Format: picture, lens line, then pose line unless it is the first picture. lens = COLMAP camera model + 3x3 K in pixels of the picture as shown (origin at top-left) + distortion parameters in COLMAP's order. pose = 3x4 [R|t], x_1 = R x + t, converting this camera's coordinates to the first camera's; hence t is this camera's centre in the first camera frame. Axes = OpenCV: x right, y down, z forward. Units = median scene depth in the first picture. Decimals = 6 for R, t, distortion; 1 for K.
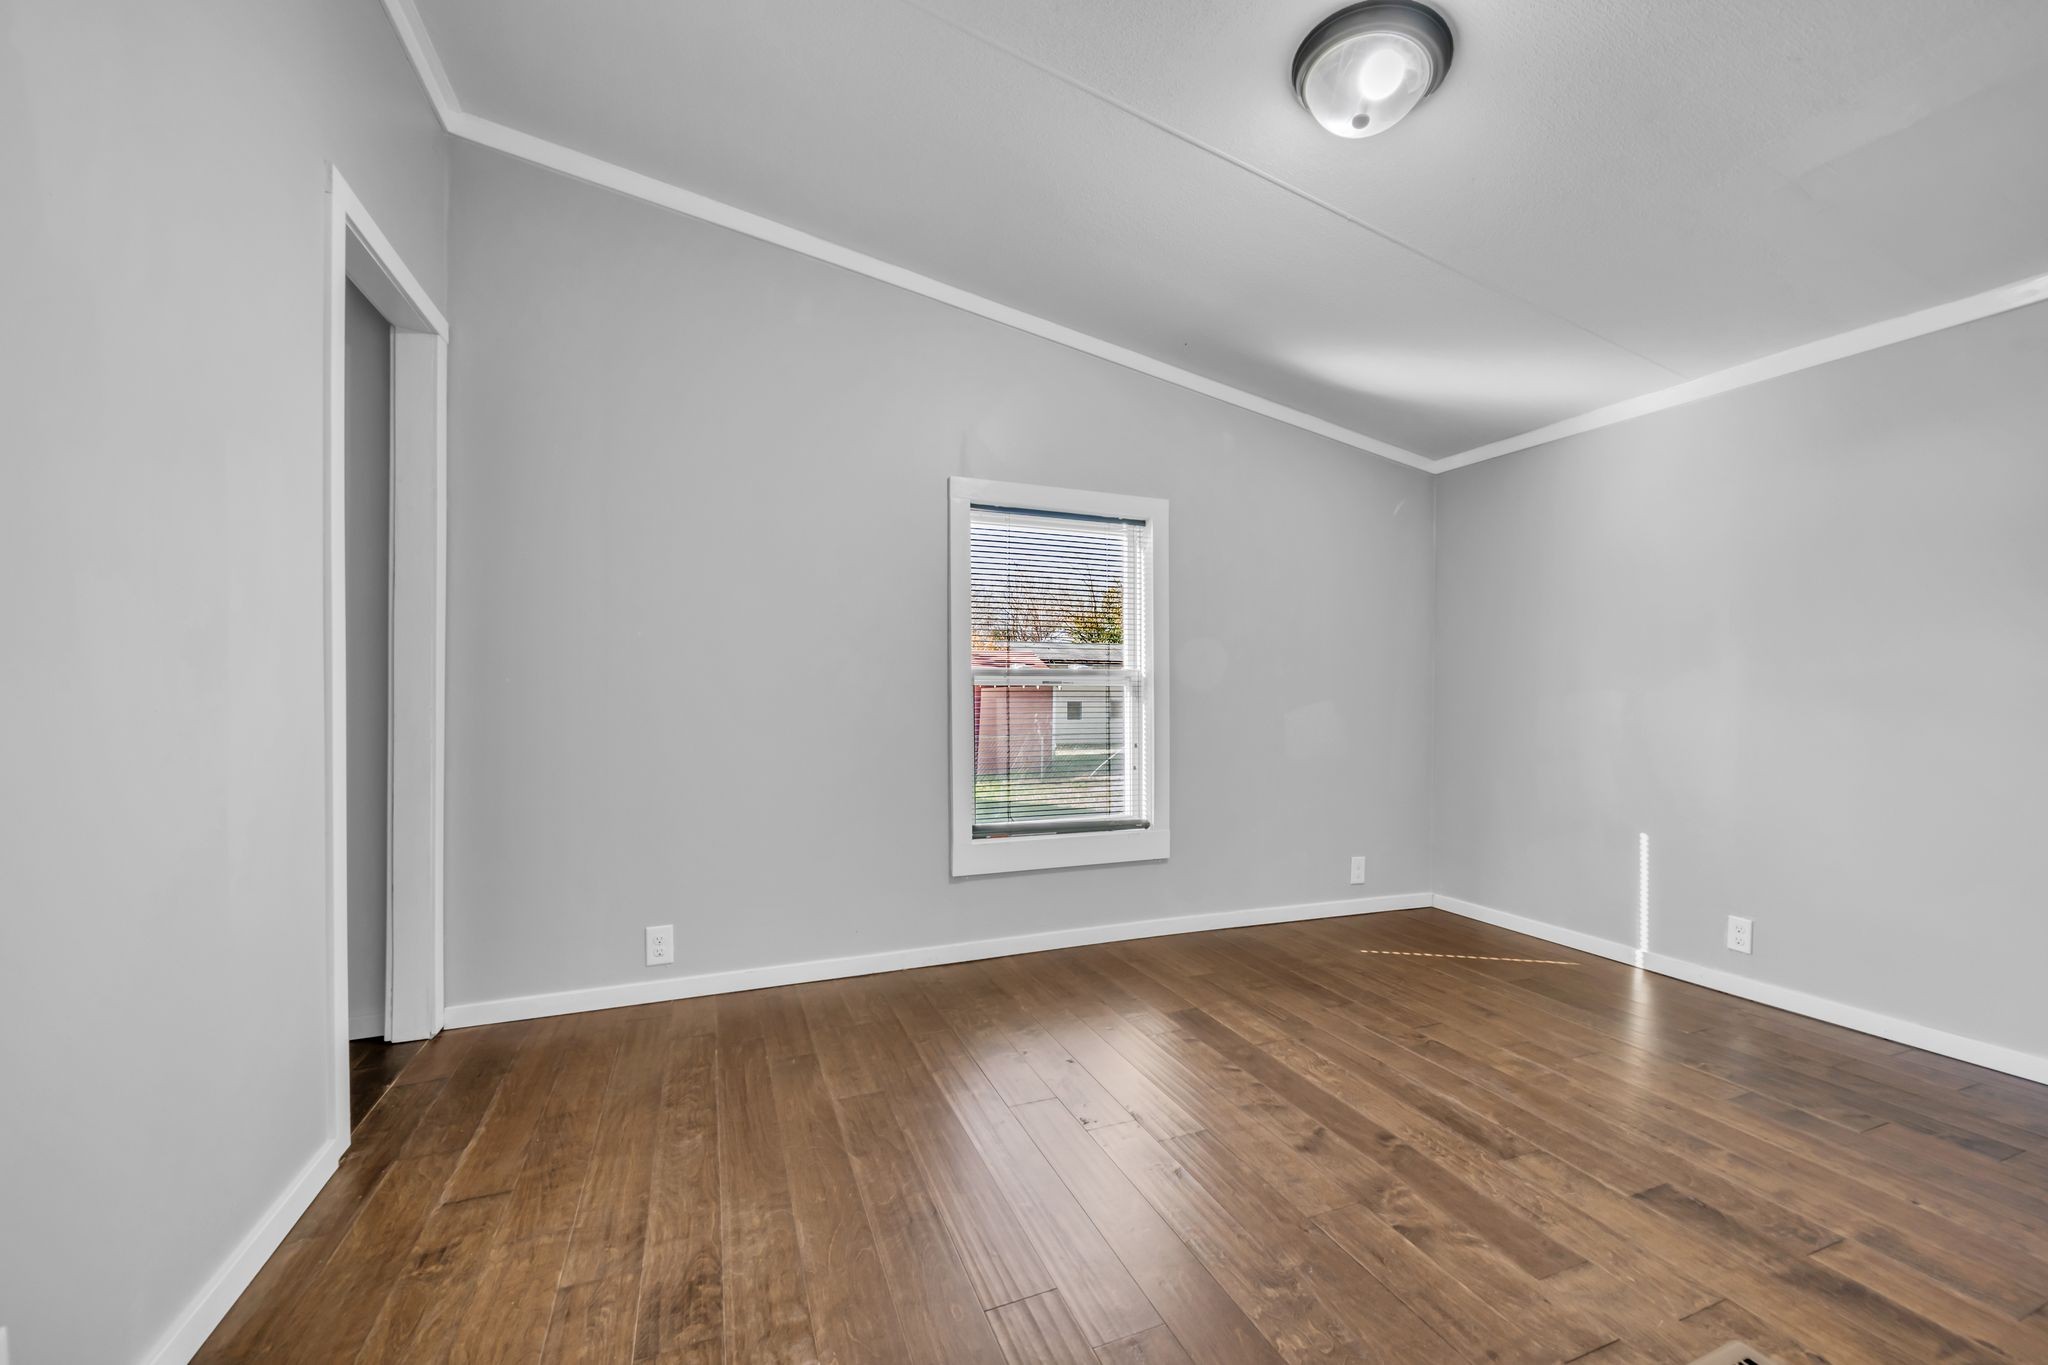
lens RADIAL K [[818.2, 0, 1017.2], [0, 818.2, 693.6], [0, 0, 1]] dist [0.002980, -0.000306]
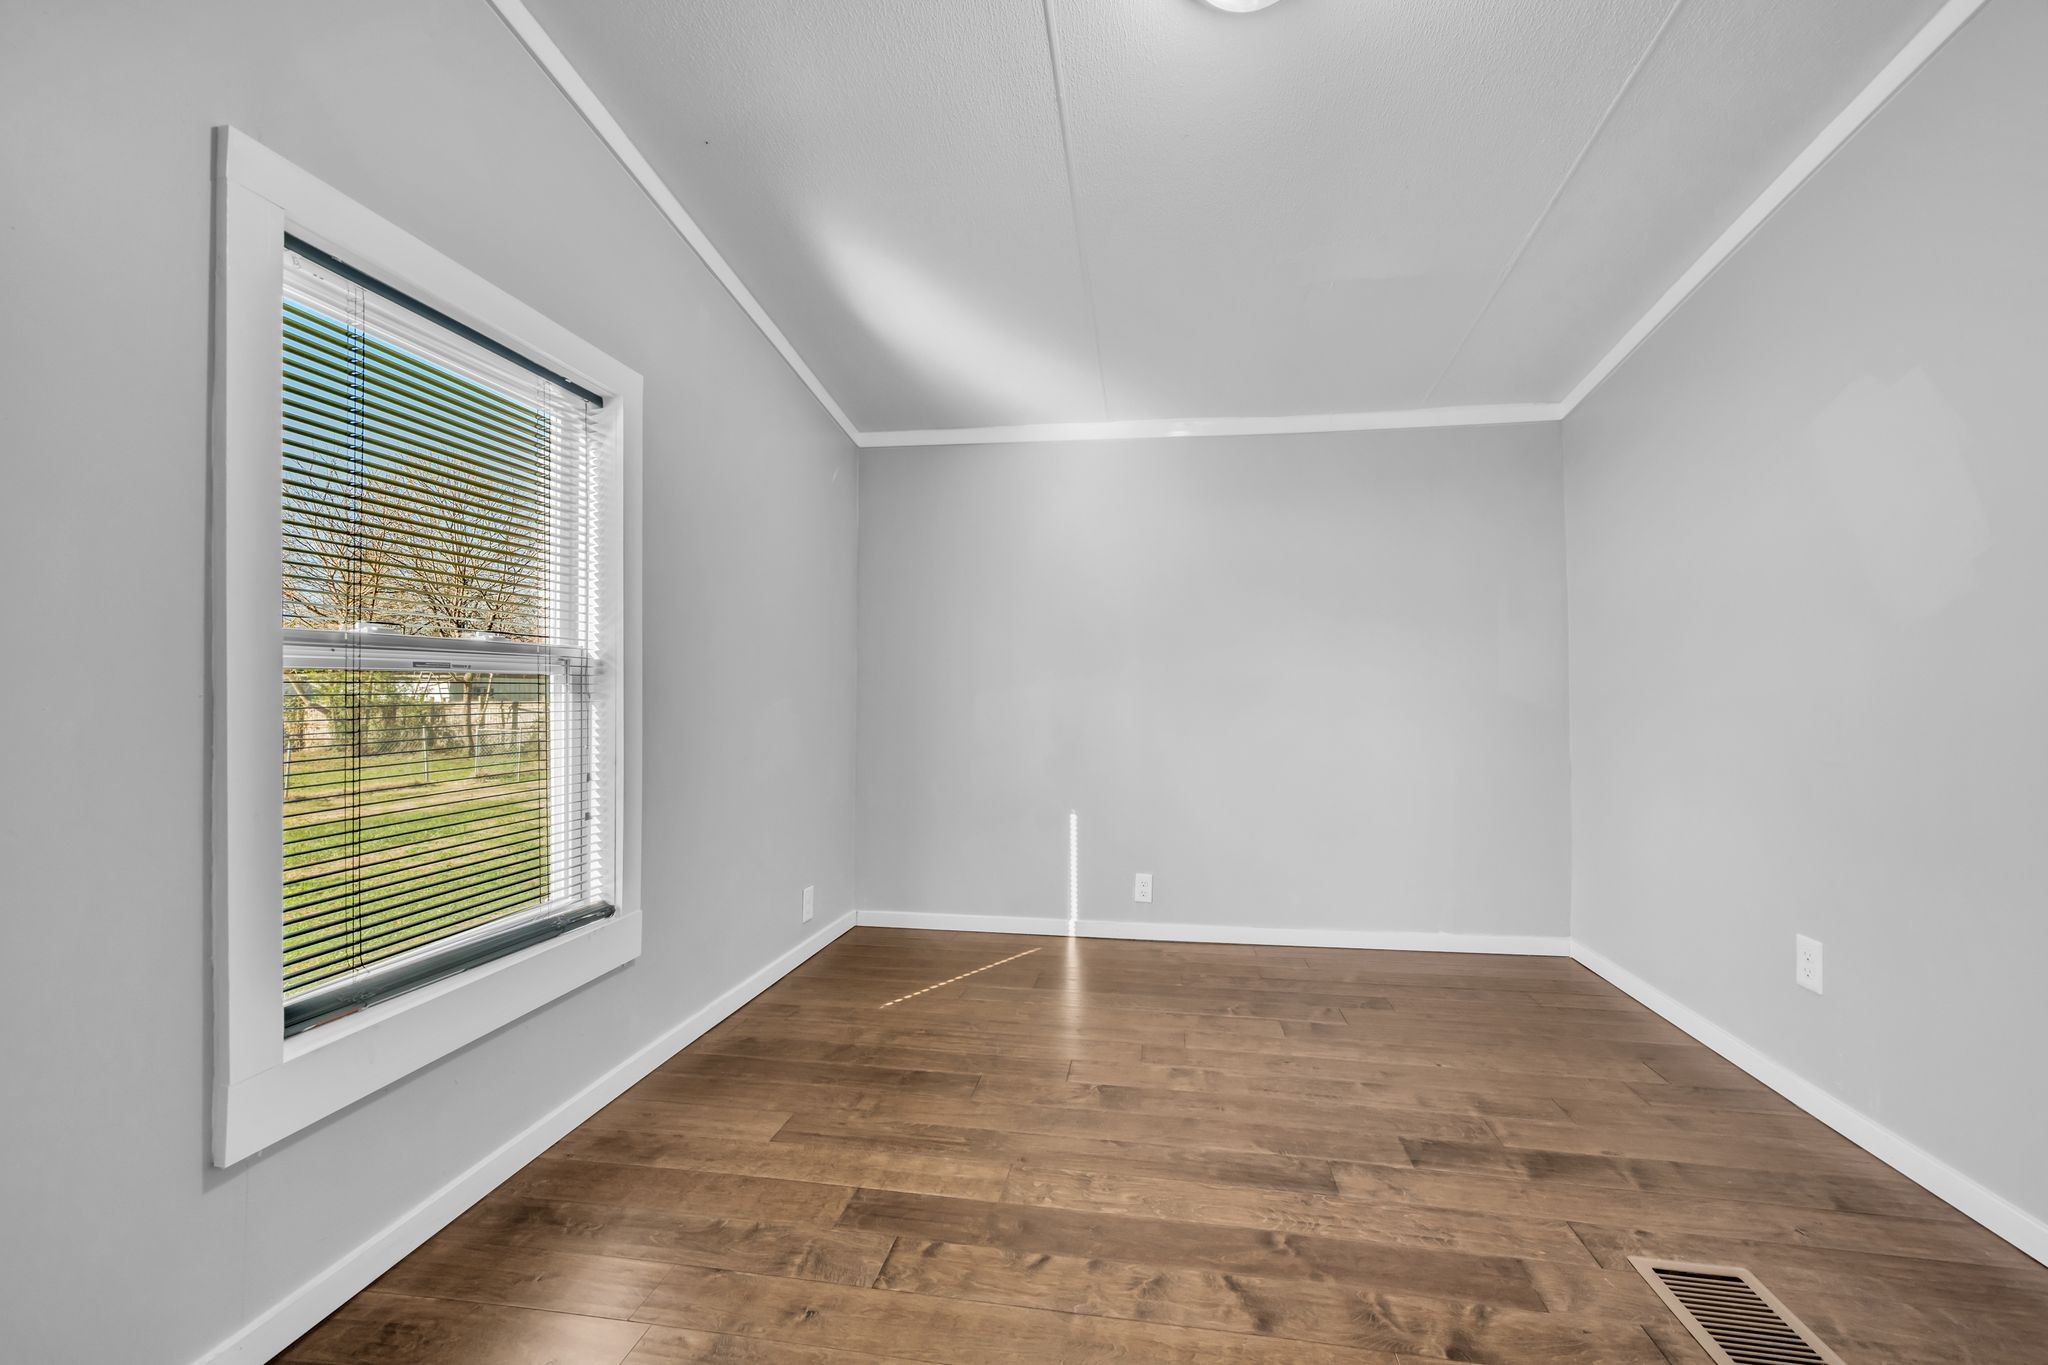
lens RADIAL K [[818.2, 0, 1029.5], [0, 818.2, 674.4], [0, 0, 1]] dist [0.002980, -0.000306]
pose [[0.493593, 0.015939, 0.869547, -0.261929], [-0.003820, 0.999862, -0.016160, -0.001554], [-0.869684, 0.004655, 0.493586, 0.557241]]
